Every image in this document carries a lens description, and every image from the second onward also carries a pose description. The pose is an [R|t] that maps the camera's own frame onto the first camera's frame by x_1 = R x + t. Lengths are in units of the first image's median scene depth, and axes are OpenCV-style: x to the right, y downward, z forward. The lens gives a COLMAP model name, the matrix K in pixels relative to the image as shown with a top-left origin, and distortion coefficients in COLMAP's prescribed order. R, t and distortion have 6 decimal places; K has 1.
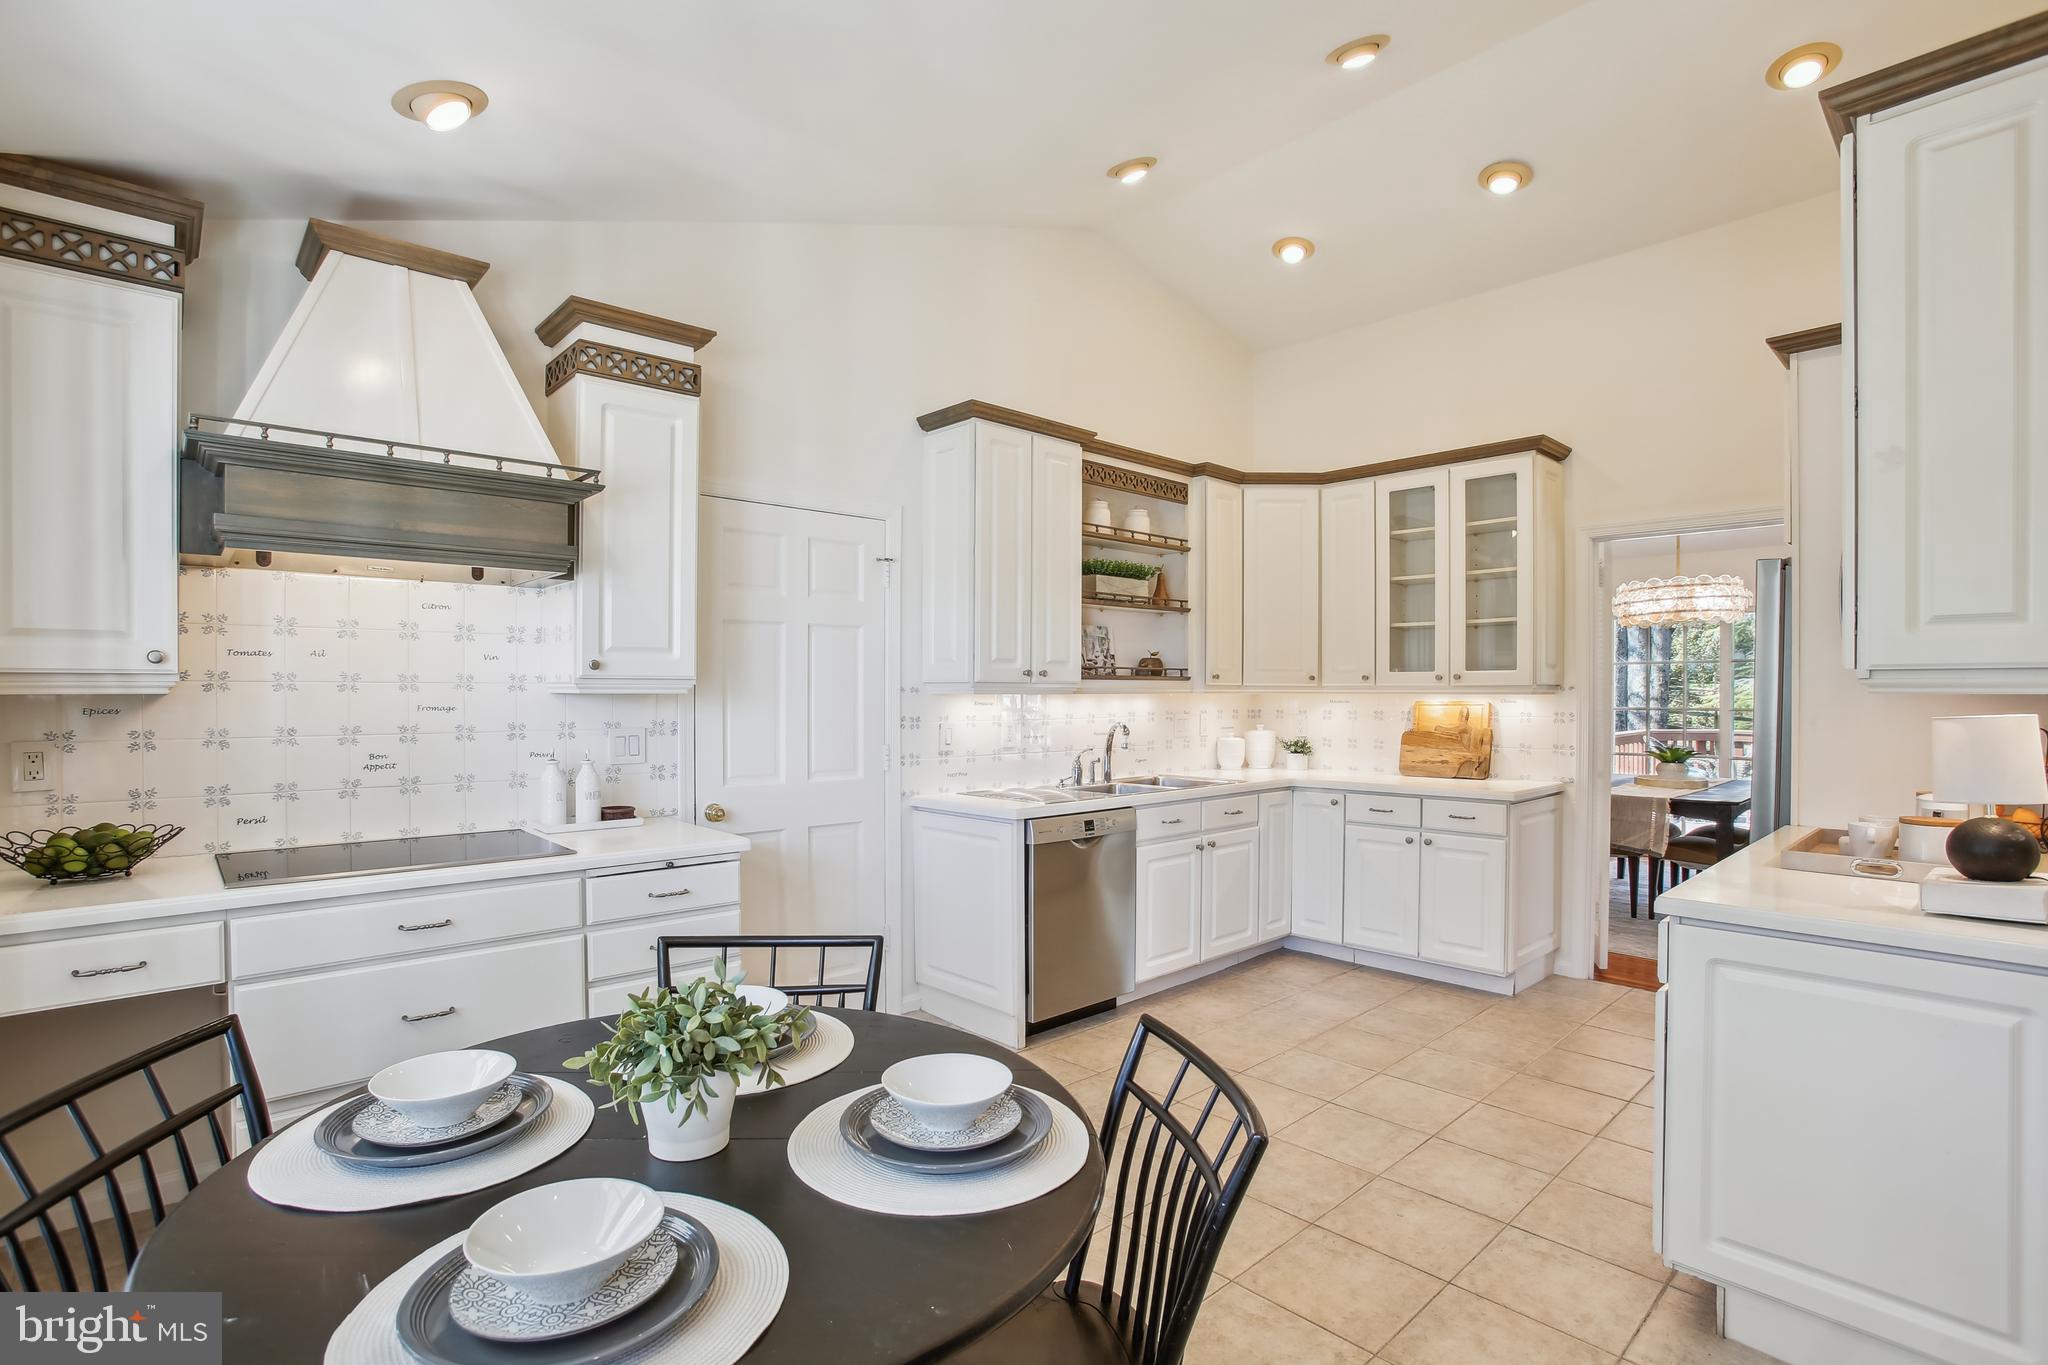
lens RADIAL K [[968.0, 0, 1032.6], [0, 968.0, 703.9], [0, 0, 1]] dist [-0.031945, 0.014731]
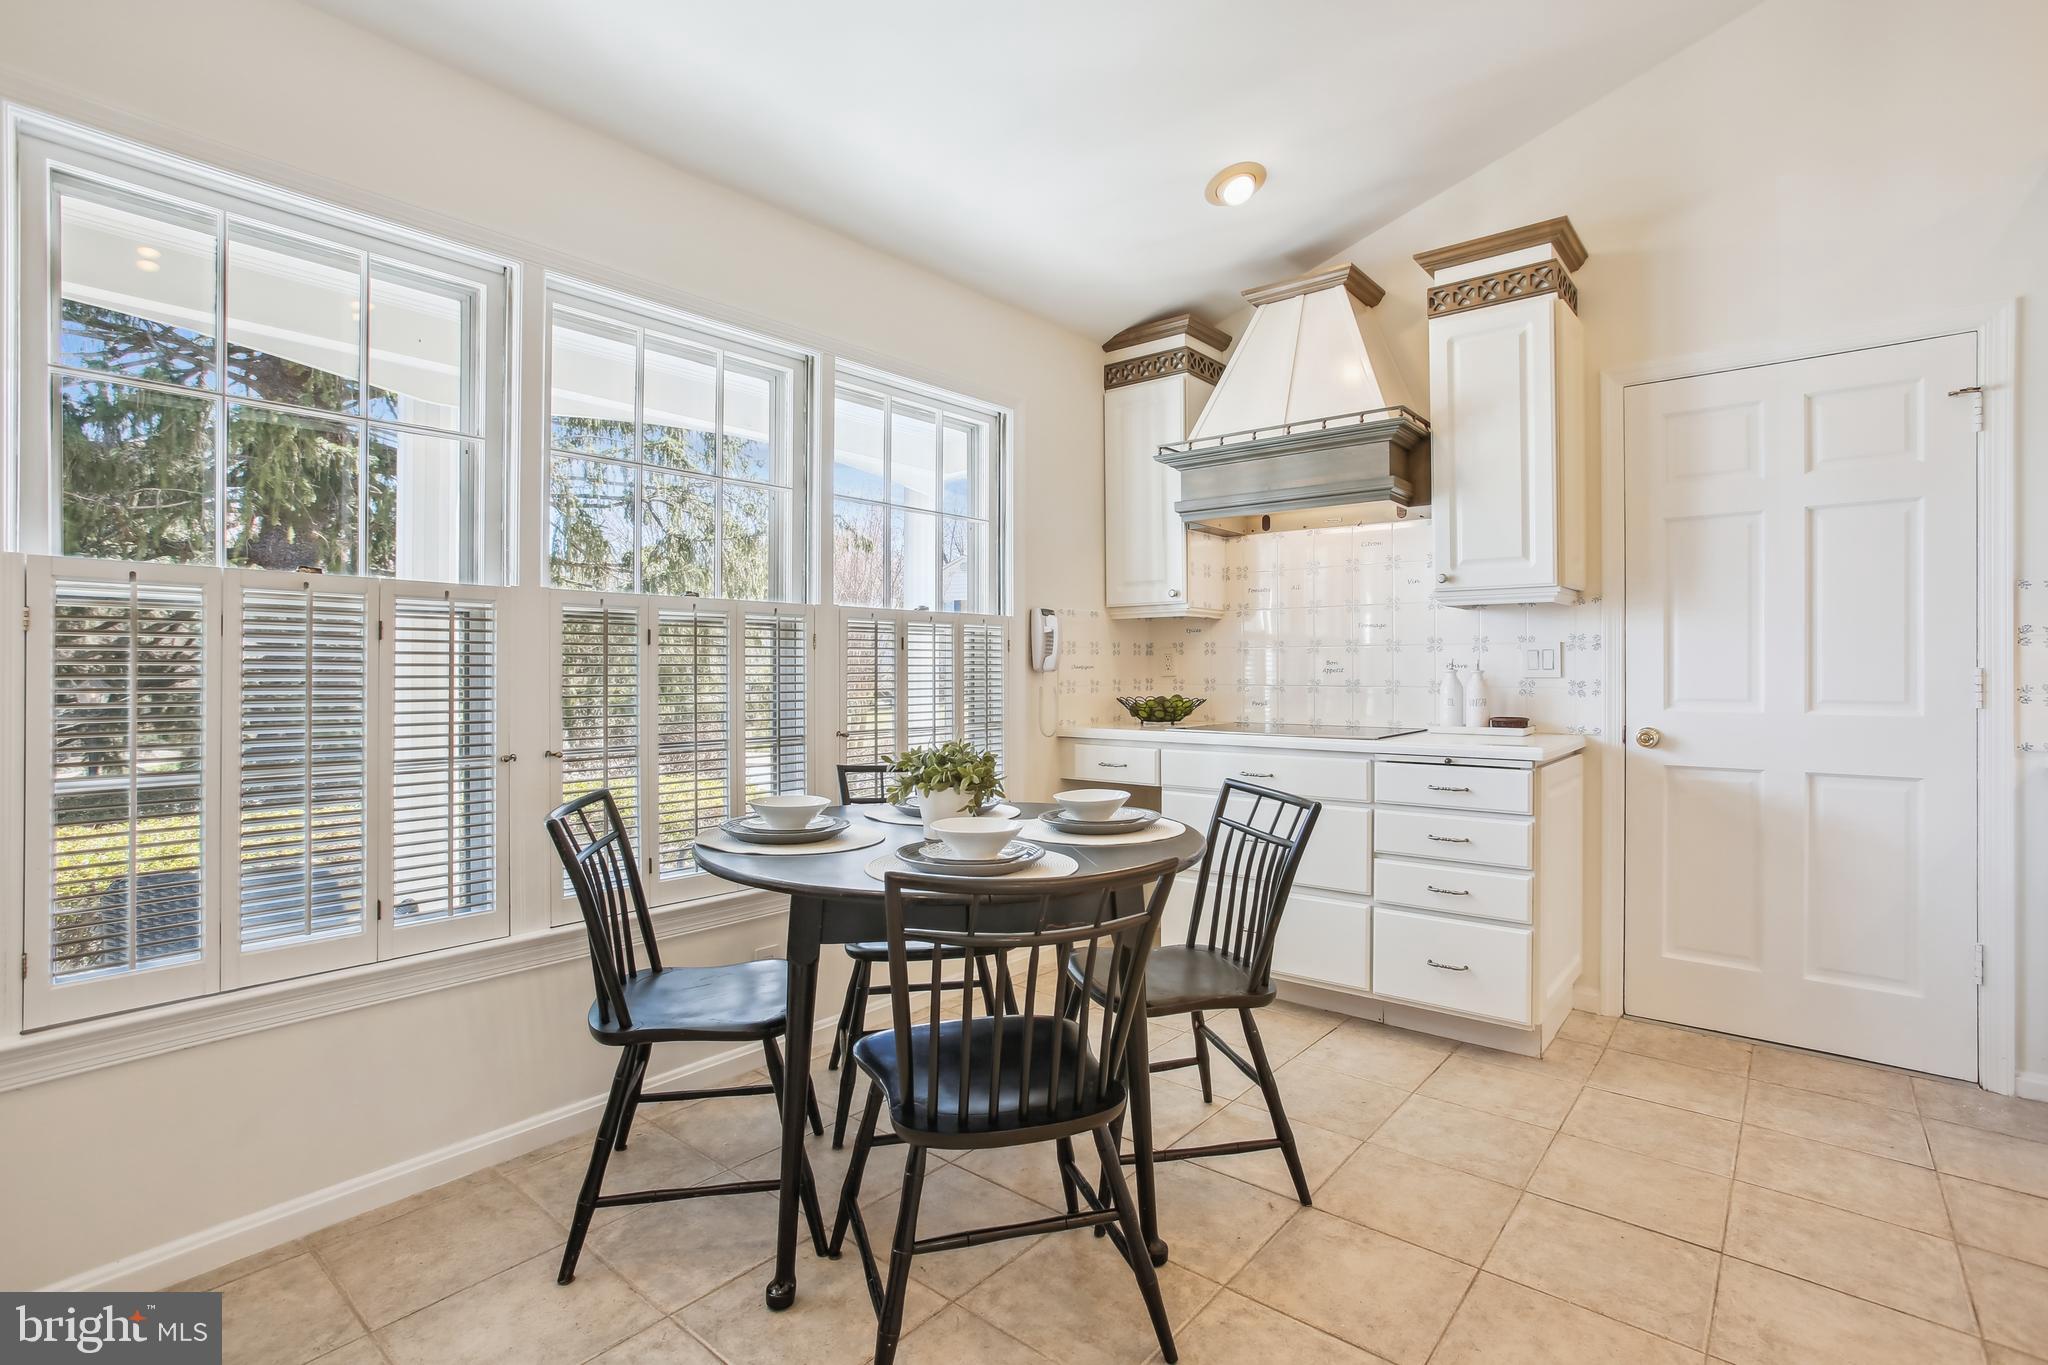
lens RADIAL K [[968.0, 0, 1022.5], [0, 968.0, 664.2], [0, 0, 1]] dist [-0.031945, 0.014731]
pose [[0.154917, -0.008037, -0.987895, 0.535695], [-0.008401, 0.999920, -0.009453, 0.069355], [0.987892, 0.009763, 0.154838, 0.351858]]
